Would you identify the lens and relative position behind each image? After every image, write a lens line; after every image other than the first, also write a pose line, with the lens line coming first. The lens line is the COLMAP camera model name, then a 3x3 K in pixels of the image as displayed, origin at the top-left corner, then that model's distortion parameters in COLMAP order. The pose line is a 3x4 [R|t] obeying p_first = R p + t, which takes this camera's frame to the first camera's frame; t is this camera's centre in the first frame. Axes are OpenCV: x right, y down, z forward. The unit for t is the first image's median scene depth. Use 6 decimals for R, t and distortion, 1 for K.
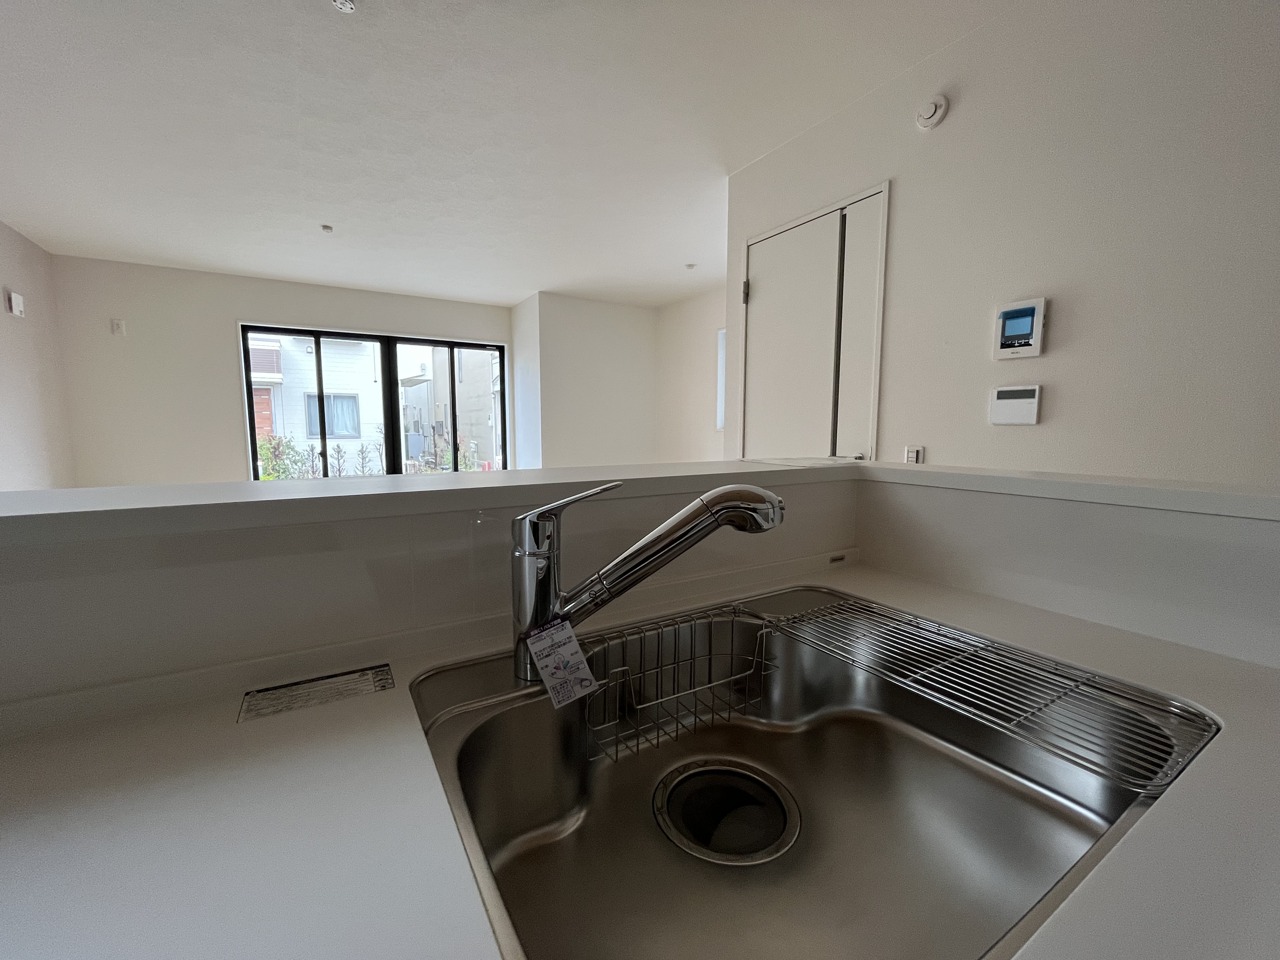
lens RADIAL K [[522.8, 0, 636.5], [0, 522.8, 476.8], [0, 0, 1]] dist [-0.003202, -0.000328]
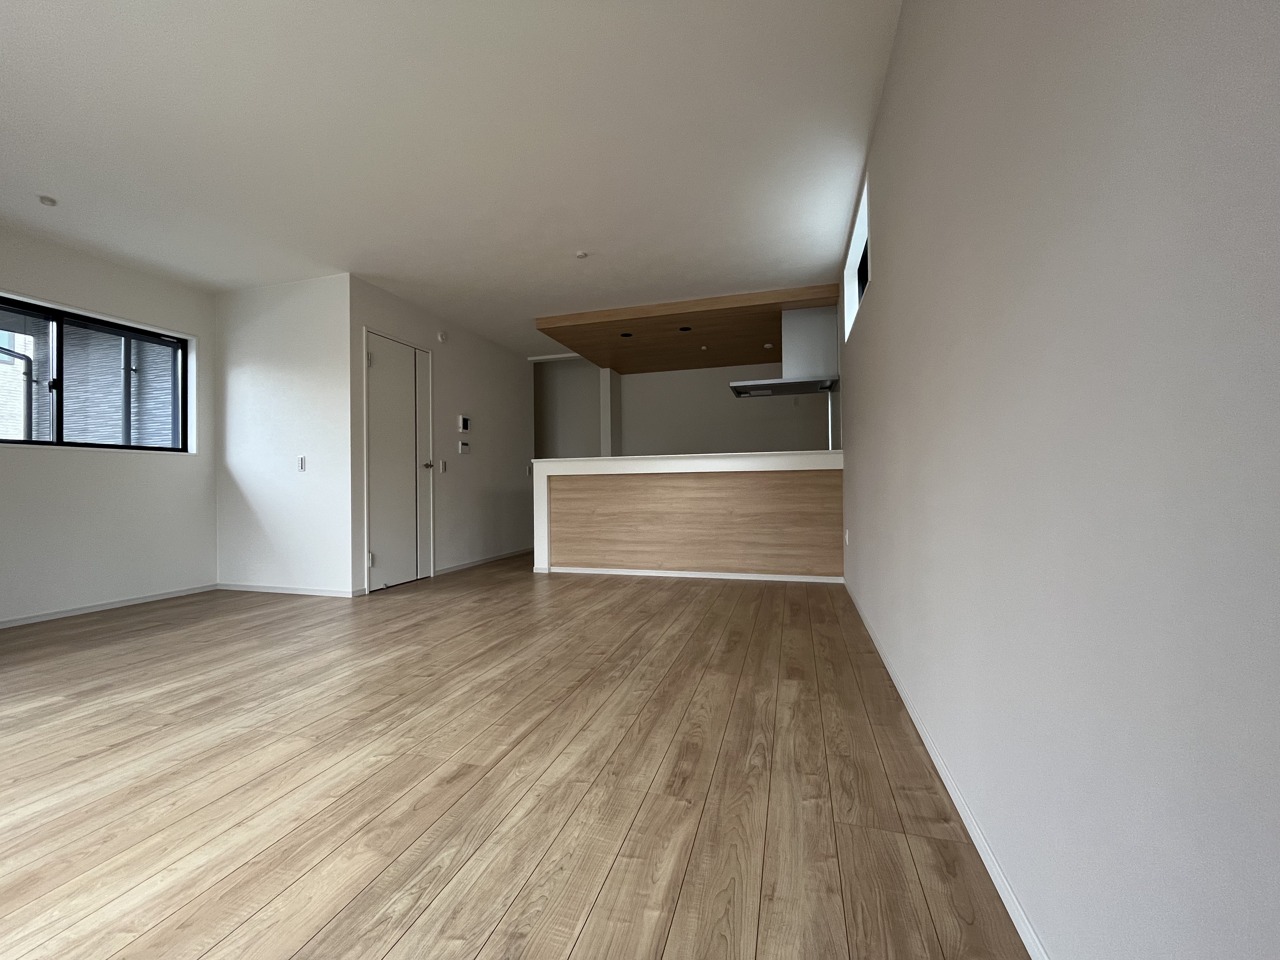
lens RADIAL K [[522.8, 0, 636.4], [0, 522.8, 479.8], [0, 0, 1]] dist [-0.003202, -0.000328]
pose [[-0.666203, 0.016006, 0.745599, -0.733408], [0.087345, 0.994564, 0.056693, -0.011182], [-0.740638, 0.102893, -0.663979, 0.742093]]
